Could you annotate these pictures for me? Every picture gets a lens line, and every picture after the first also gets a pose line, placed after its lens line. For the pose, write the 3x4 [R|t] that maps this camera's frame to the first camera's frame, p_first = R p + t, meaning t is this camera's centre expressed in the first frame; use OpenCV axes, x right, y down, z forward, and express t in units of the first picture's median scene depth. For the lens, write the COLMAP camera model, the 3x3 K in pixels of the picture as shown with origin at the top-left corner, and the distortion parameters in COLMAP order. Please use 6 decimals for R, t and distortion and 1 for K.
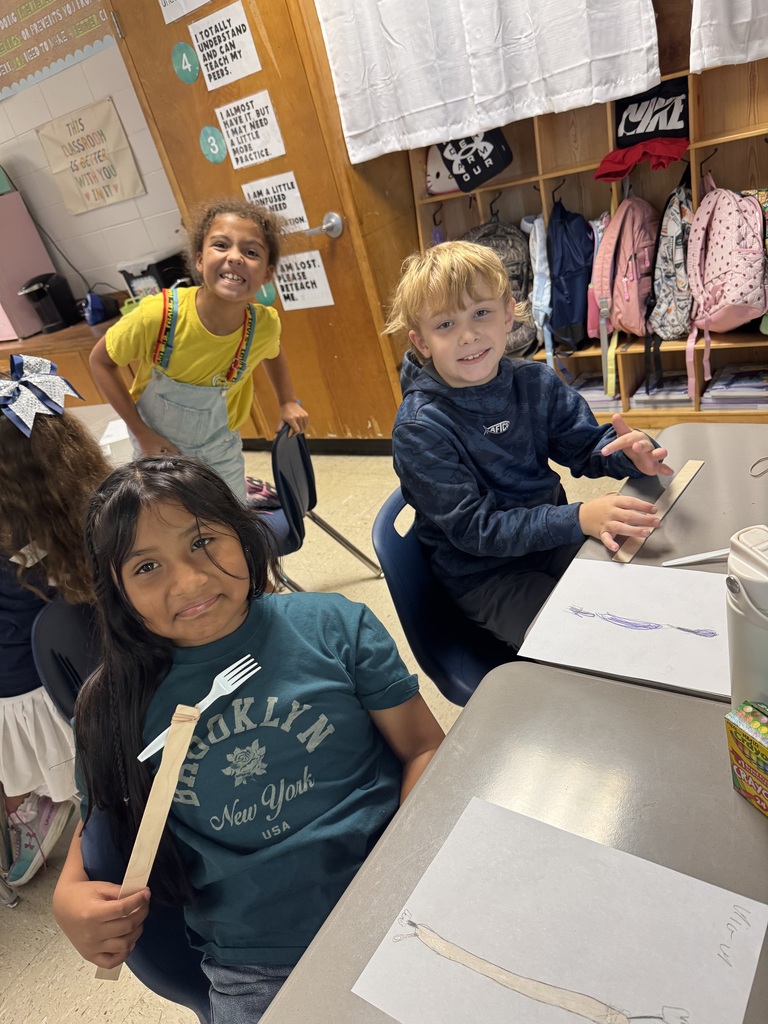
lens RADIAL K [[733.9, 0, 386.4], [0, 733.9, 506.6], [0, 0, 1]] dist [0.003086, -0.013186]
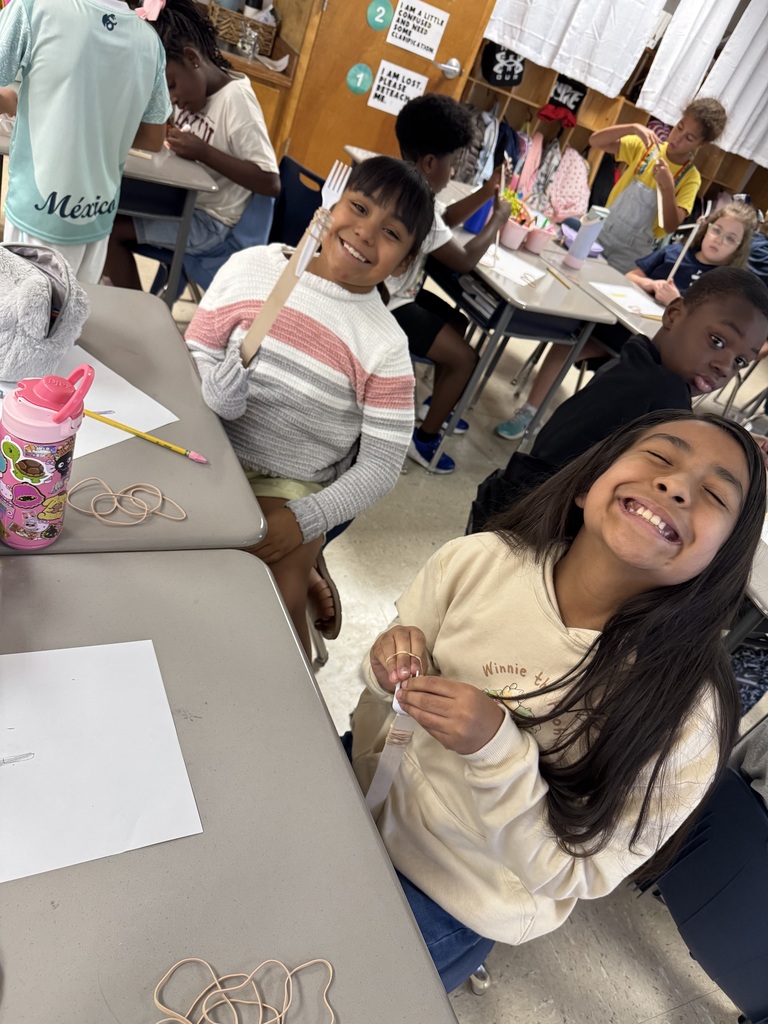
lens RADIAL K [[733.9, 0, 374.0], [0, 733.9, 508.7], [0, 0, 1]] dist [0.003086, -0.013186]
pose [[0.459630, -0.104396, 0.881953, -1.410559], [-0.093722, 0.981820, 0.165060, 0.208686], [-0.883152, -0.158525, 0.441490, 0.382127]]
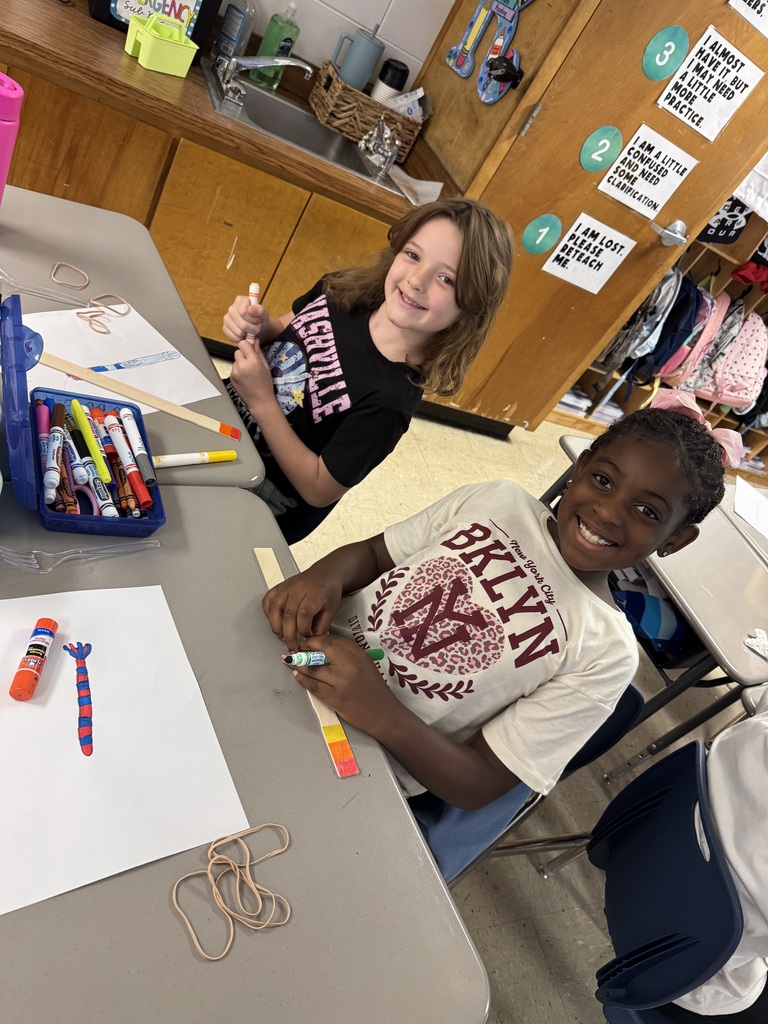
lens RADIAL K [[733.9, 0, 380.8], [0, 733.9, 515.8], [0, 0, 1]] dist [0.003086, -0.013186]
pose [[0.410238, -0.095772, 0.906936, -1.055900], [-0.241798, 0.947457, 0.209425, -0.152385], [-0.879340, -0.305209, 0.365525, 0.861584]]
